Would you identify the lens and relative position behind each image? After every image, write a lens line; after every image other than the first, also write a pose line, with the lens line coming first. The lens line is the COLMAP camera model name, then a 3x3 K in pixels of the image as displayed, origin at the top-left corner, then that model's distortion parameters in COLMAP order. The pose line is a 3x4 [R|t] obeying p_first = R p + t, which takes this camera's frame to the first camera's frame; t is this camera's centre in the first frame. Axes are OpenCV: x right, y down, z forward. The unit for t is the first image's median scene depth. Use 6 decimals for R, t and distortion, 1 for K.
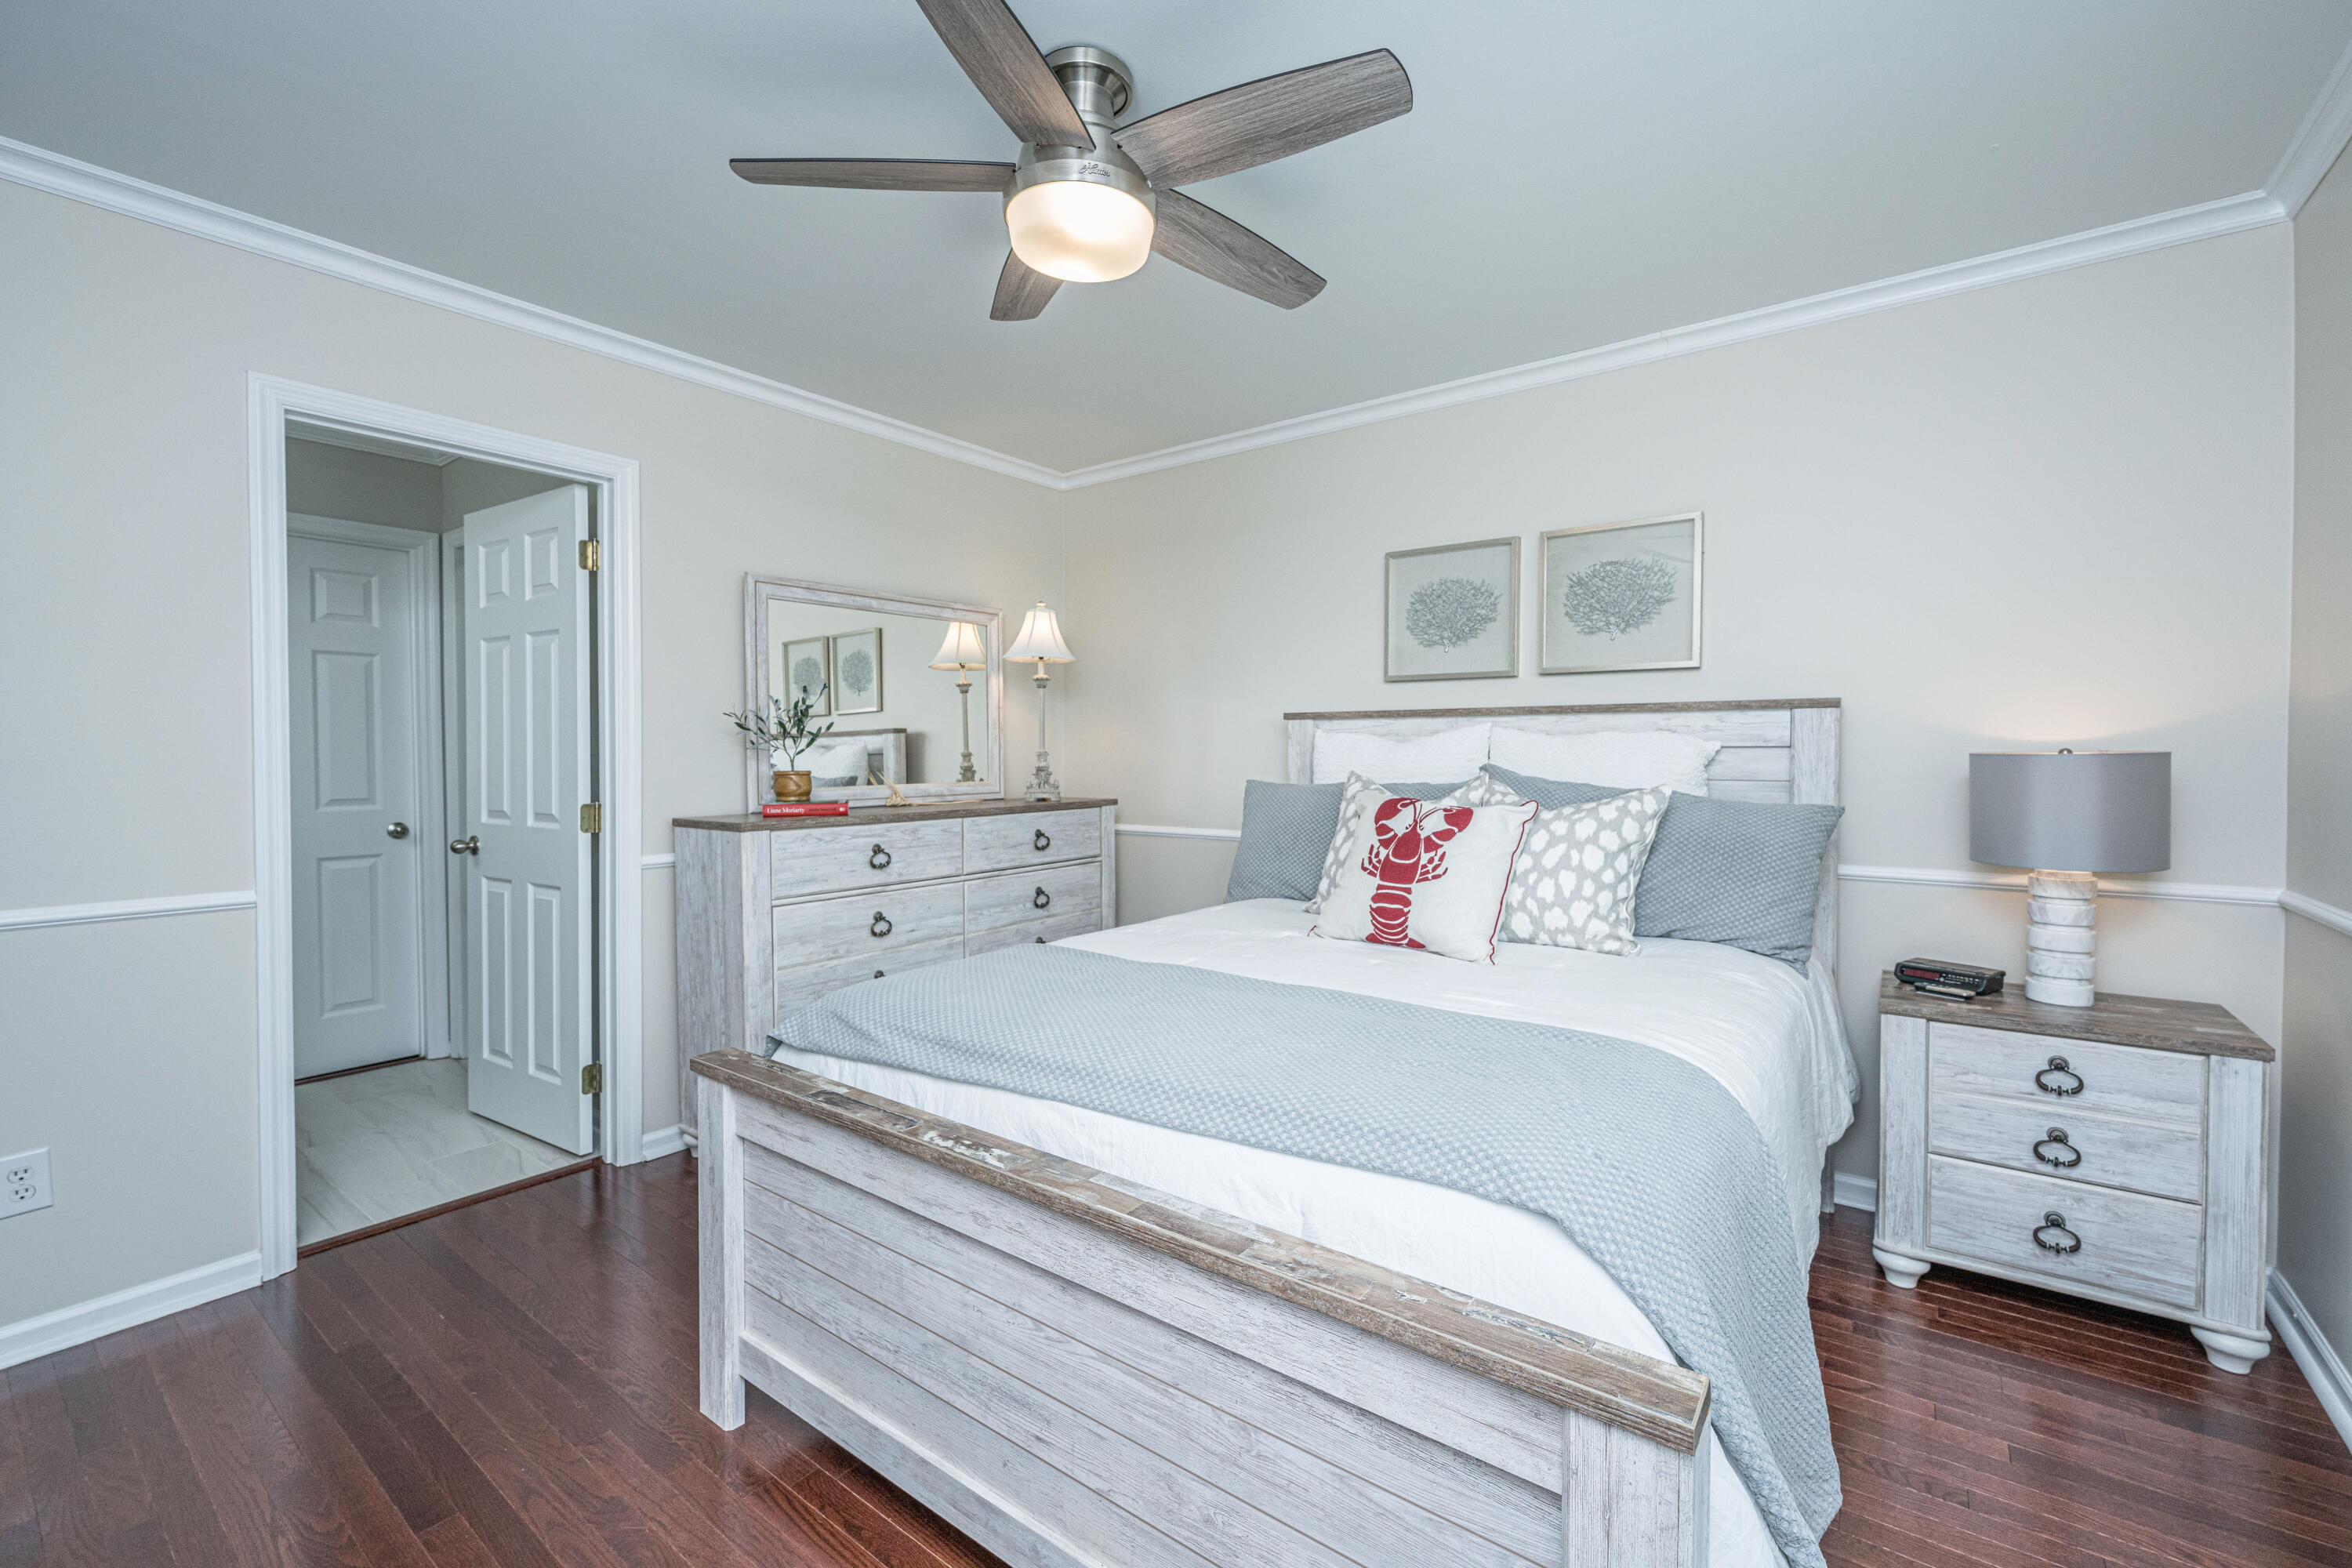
lens RADIAL K [[960.0, 0, 1163.2], [0, 960.0, 762.4], [0, 0, 1]] dist [-0.004258, 0.001421]
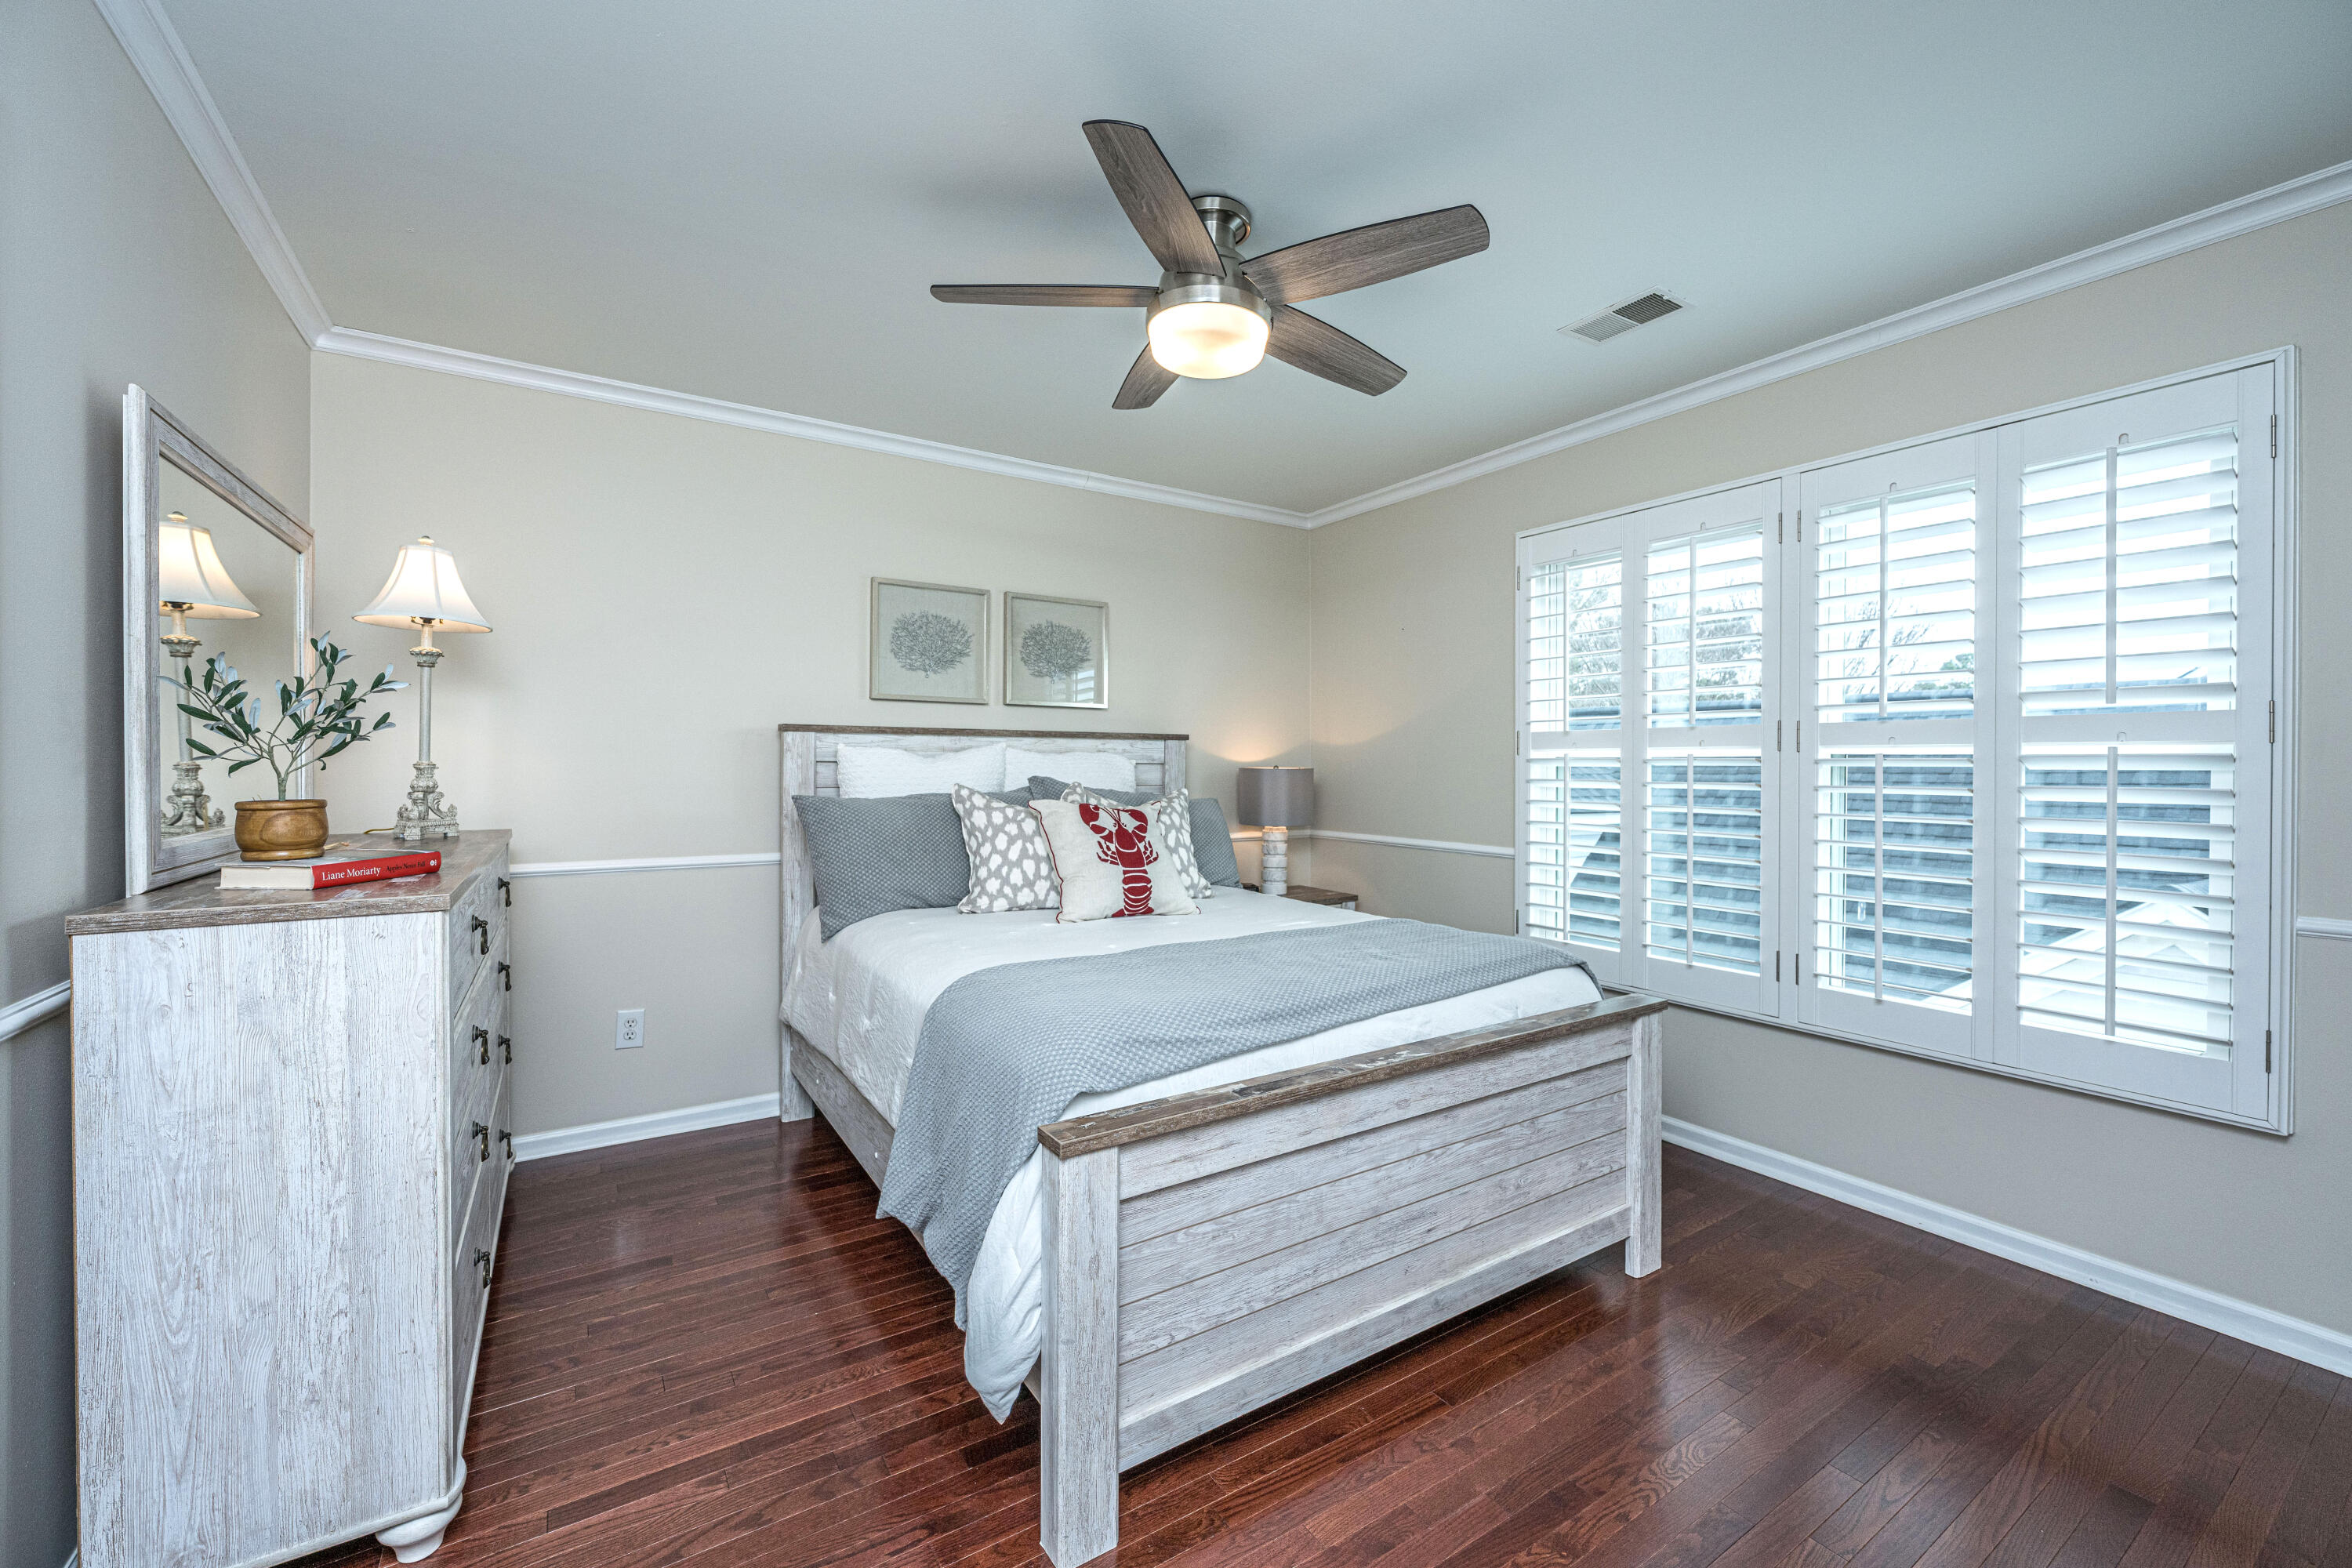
lens RADIAL K [[960.0, 0, 1177.6], [0, 960.0, 773.9], [0, 0, 1]] dist [-0.004258, 0.001421]
pose [[0.341234, -0.004635, 0.939967, -0.954957], [0.007026, 0.999972, 0.002380, -0.003878], [-0.939952, 0.005792, 0.341257, 0.494080]]
